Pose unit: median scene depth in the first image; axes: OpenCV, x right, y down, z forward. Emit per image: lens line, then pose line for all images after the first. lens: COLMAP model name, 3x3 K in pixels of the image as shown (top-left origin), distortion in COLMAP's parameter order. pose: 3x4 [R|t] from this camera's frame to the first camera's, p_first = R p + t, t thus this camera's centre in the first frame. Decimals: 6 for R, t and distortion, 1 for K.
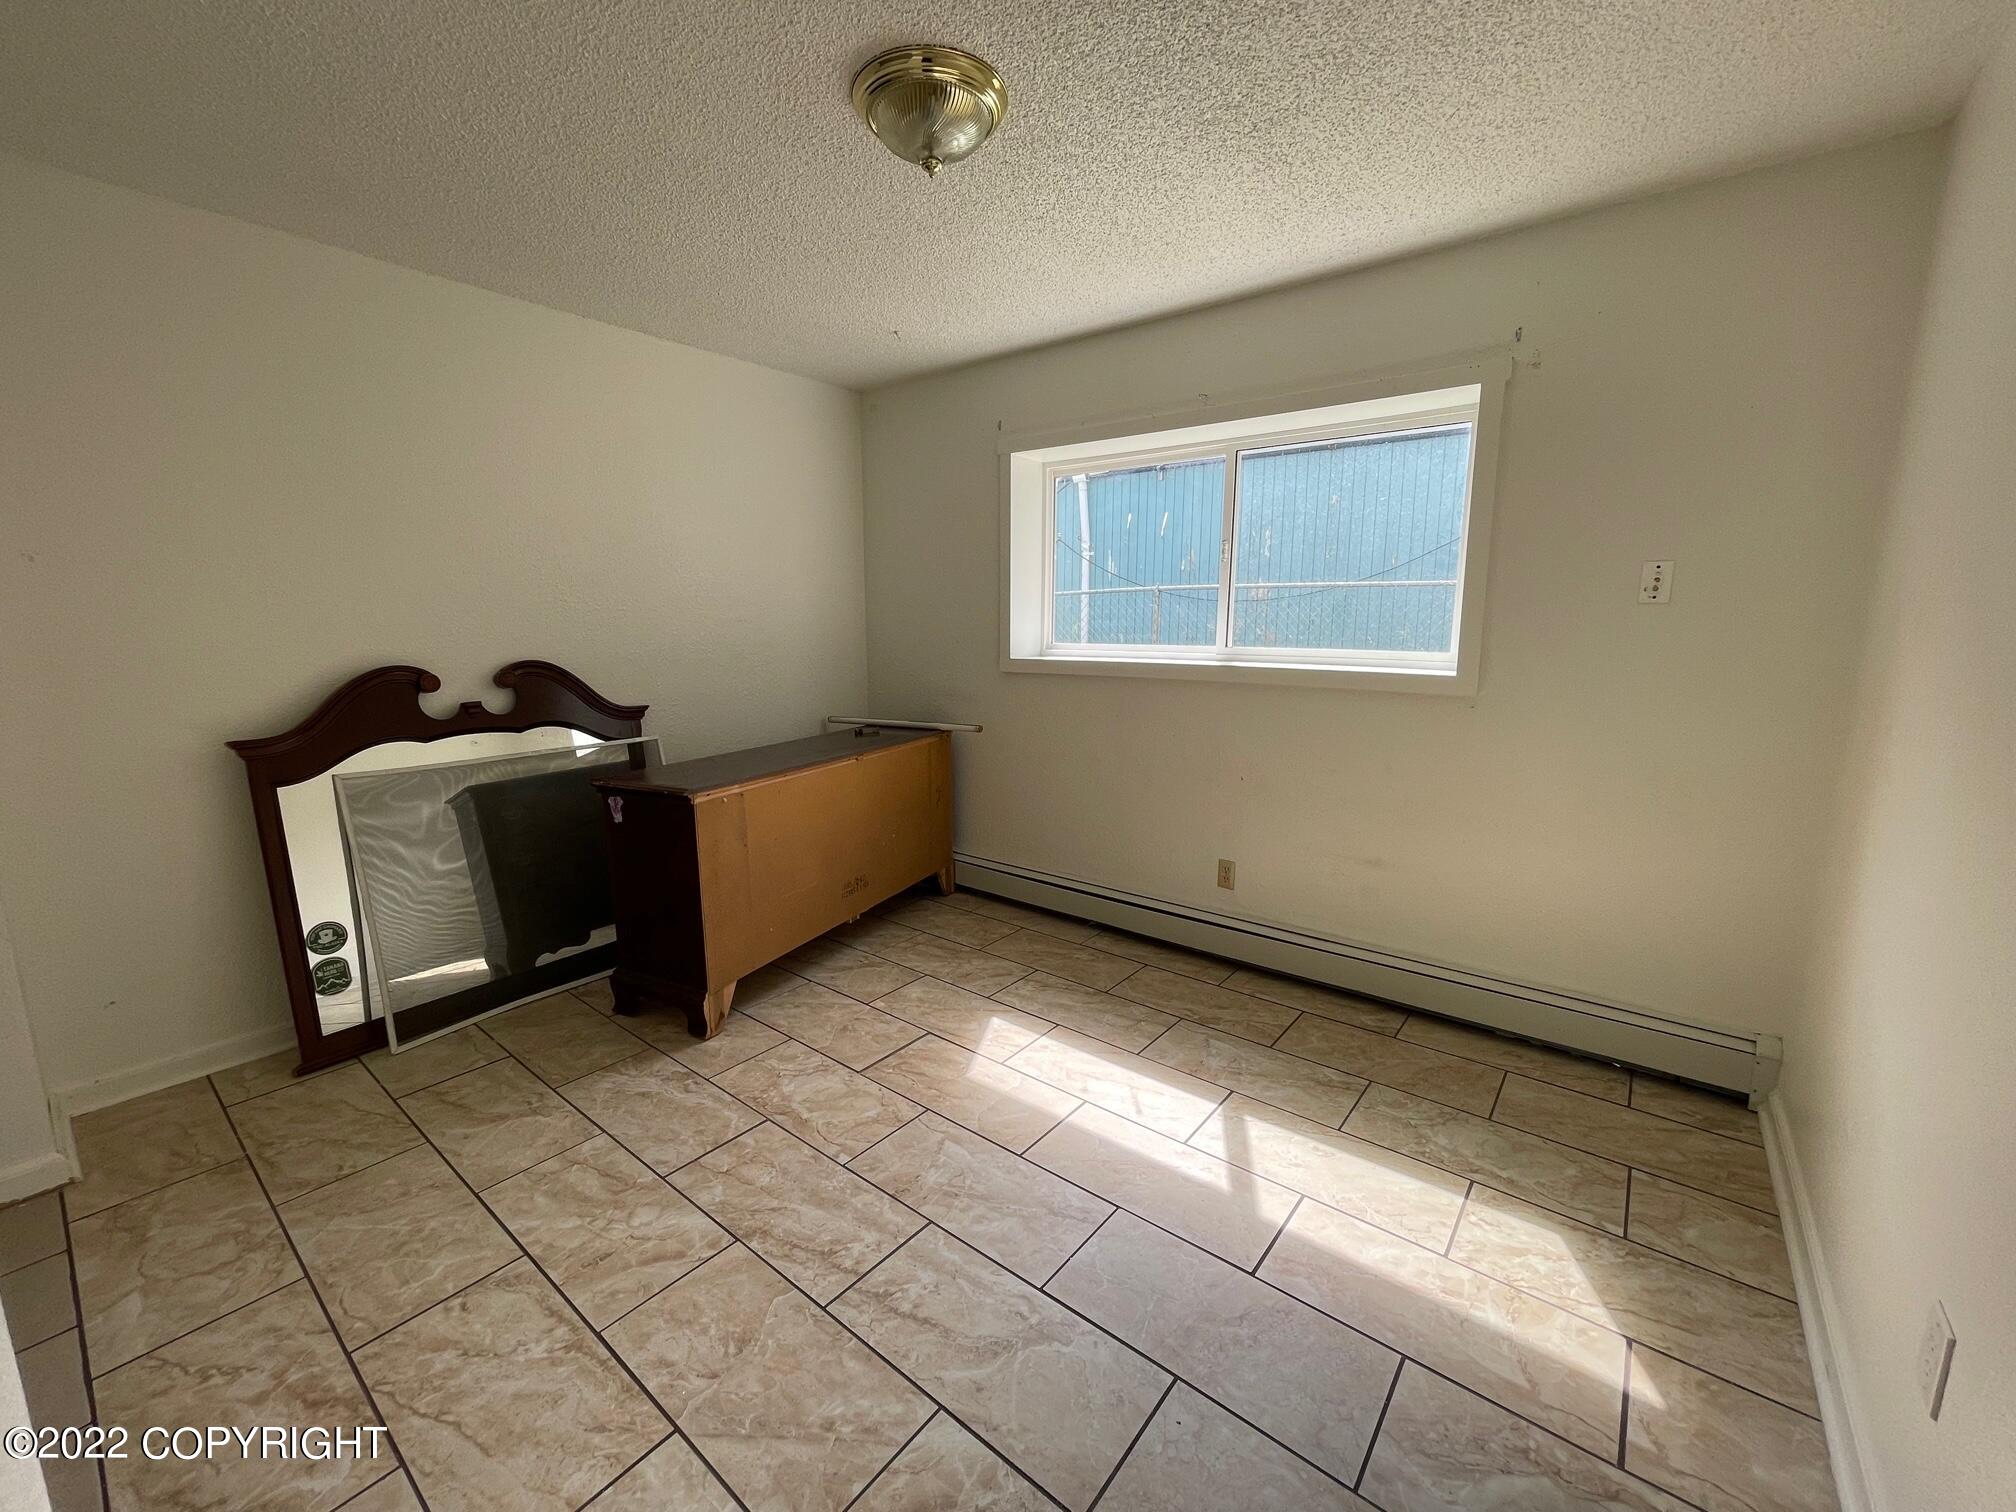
lens RADIAL K [[813.2, 0, 1017.7], [0, 813.2, 770.7], [0, 0, 1]] dist [-0.000125, -0.000062]
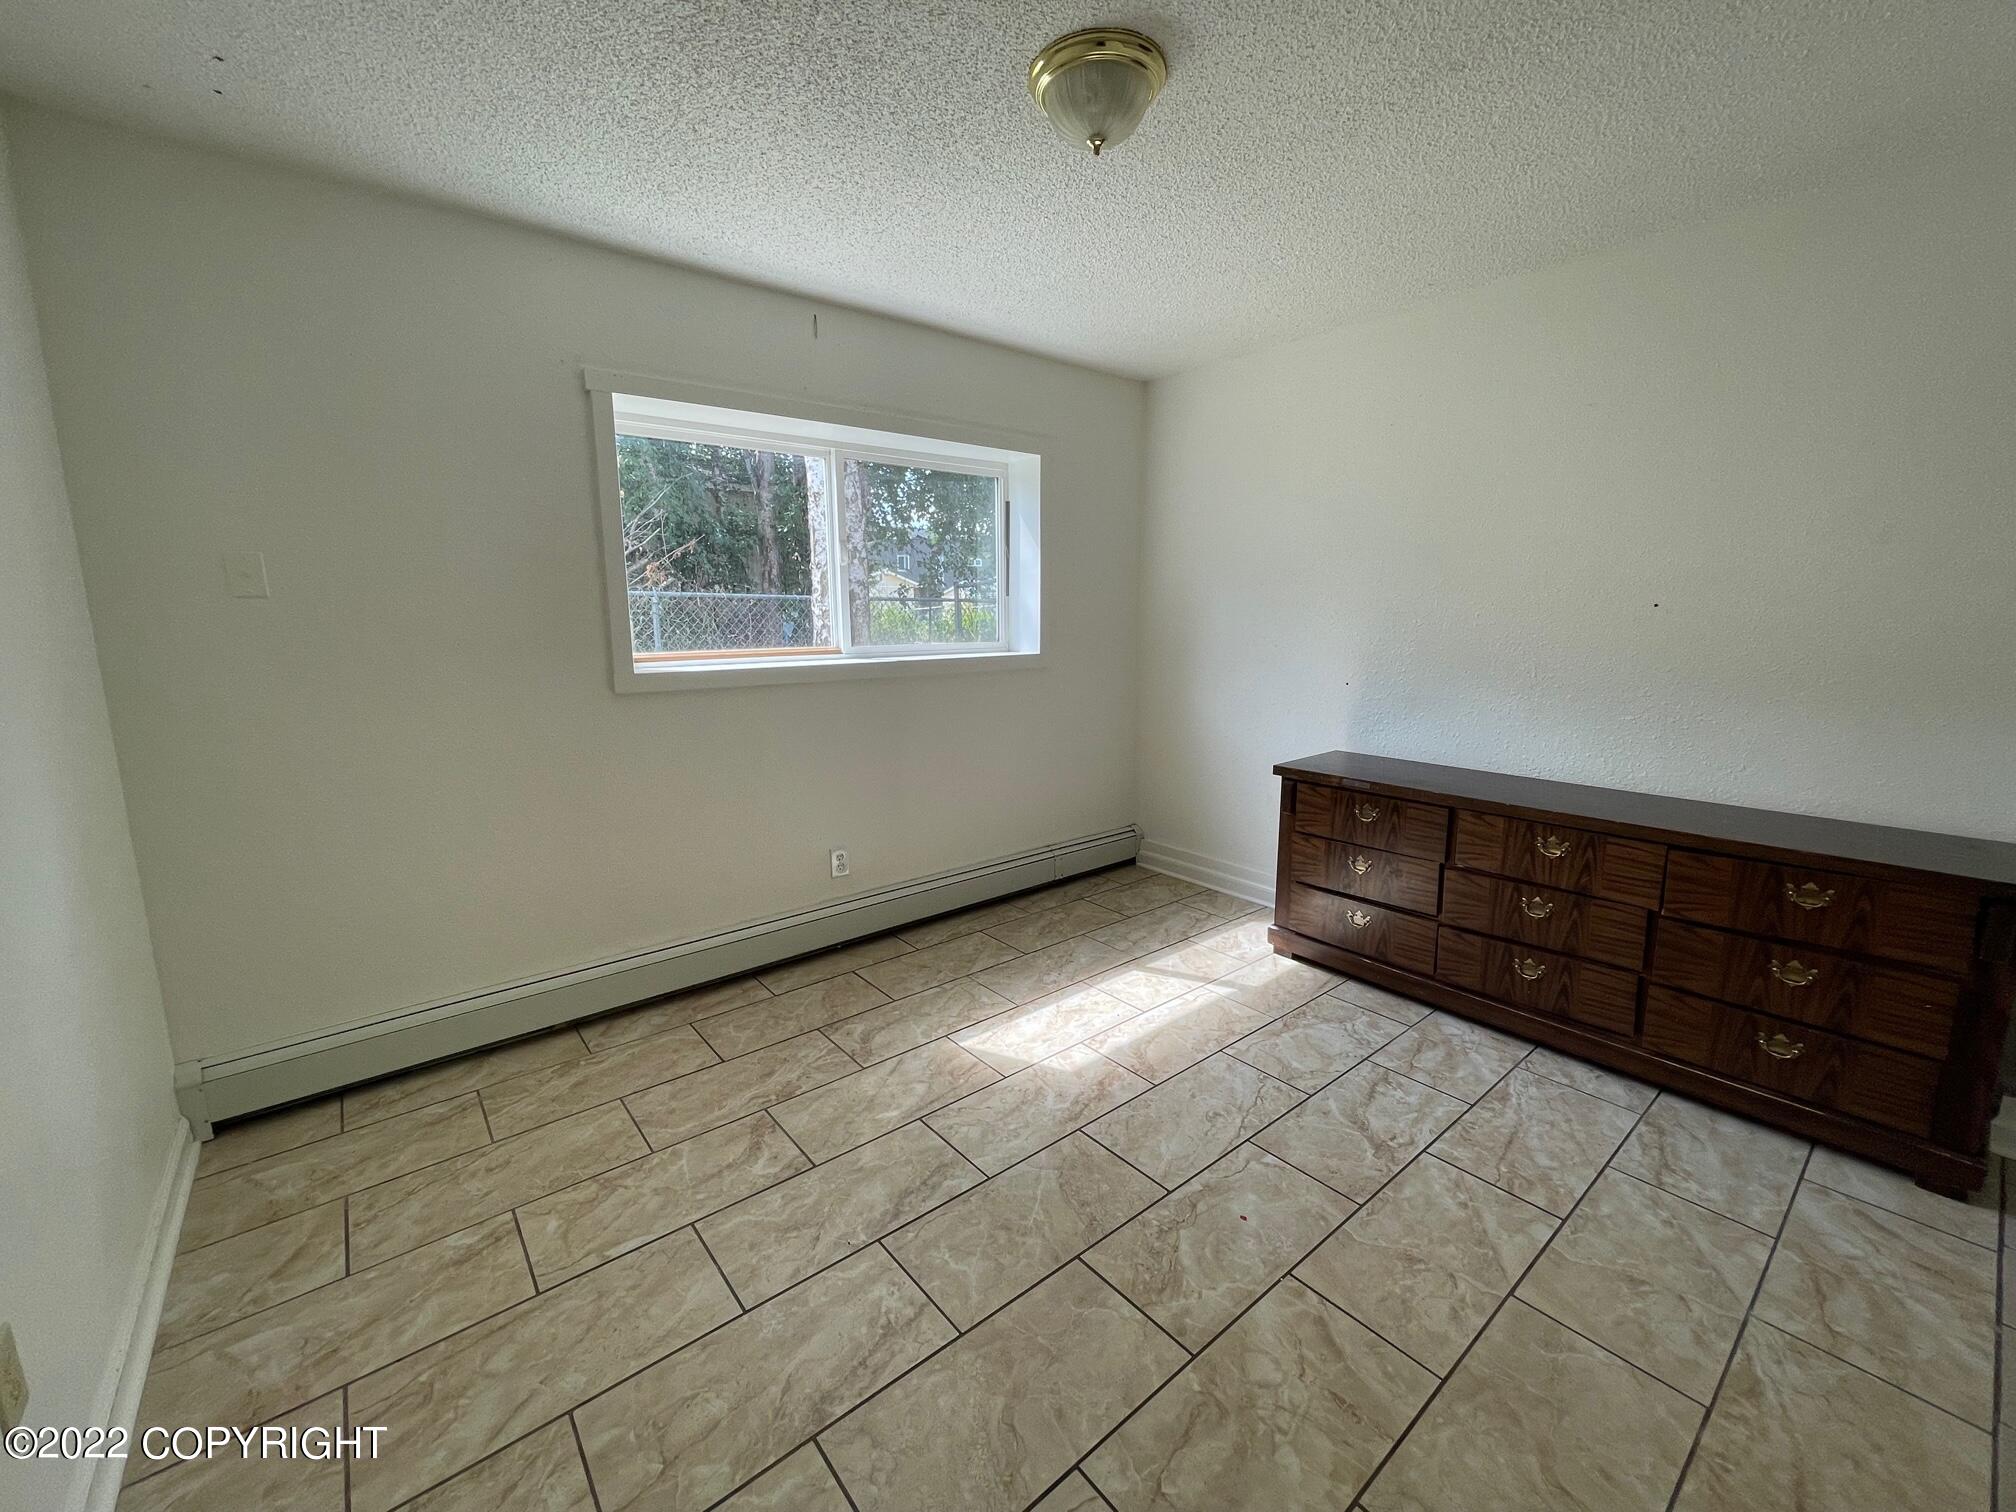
lens RADIAL K [[813.2, 0, 1016.8], [0, 813.2, 737.2], [0, 0, 1]] dist [-0.000125, -0.000062]
pose [[0.212730, -0.148255, 0.965798, -1.176013], [0.189823, 0.975862, 0.107989, -0.162998], [-0.958495, 0.160358, 0.235737, 0.959183]]
